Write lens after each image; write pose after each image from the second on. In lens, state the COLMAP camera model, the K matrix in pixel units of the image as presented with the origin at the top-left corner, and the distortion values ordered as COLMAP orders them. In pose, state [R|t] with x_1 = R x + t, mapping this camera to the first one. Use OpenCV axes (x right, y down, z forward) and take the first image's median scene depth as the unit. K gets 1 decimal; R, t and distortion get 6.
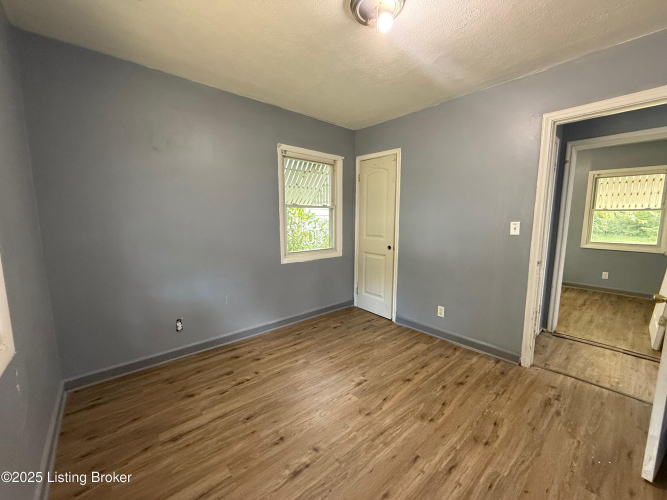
lens RADIAL K [[268.5, 0, 331.1], [0, 268.5, 247.3], [0, 0, 1]] dist [0.002048, 0.000730]
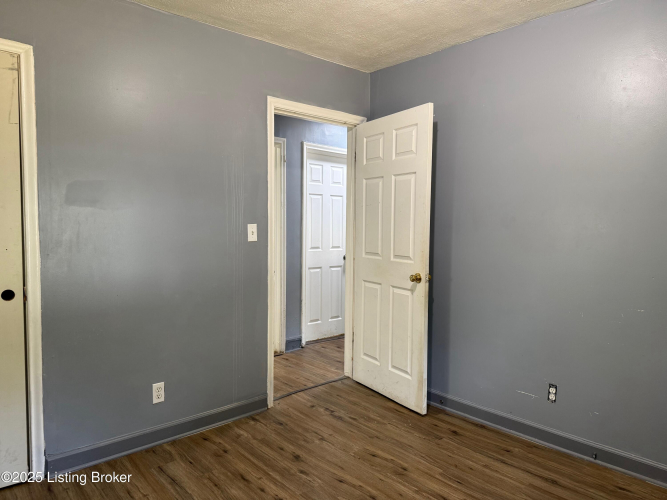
lens RADIAL K [[470.3, 0, 334.0], [0, 470.3, 247.8], [0, 0, 1]] dist [-0.001734, -0.004179]
pose [[-0.009247, -0.057208, 0.998319, -0.658957], [0.105605, 0.992723, 0.057866, -0.083516], [-0.994365, 0.105962, -0.003138, 0.808256]]
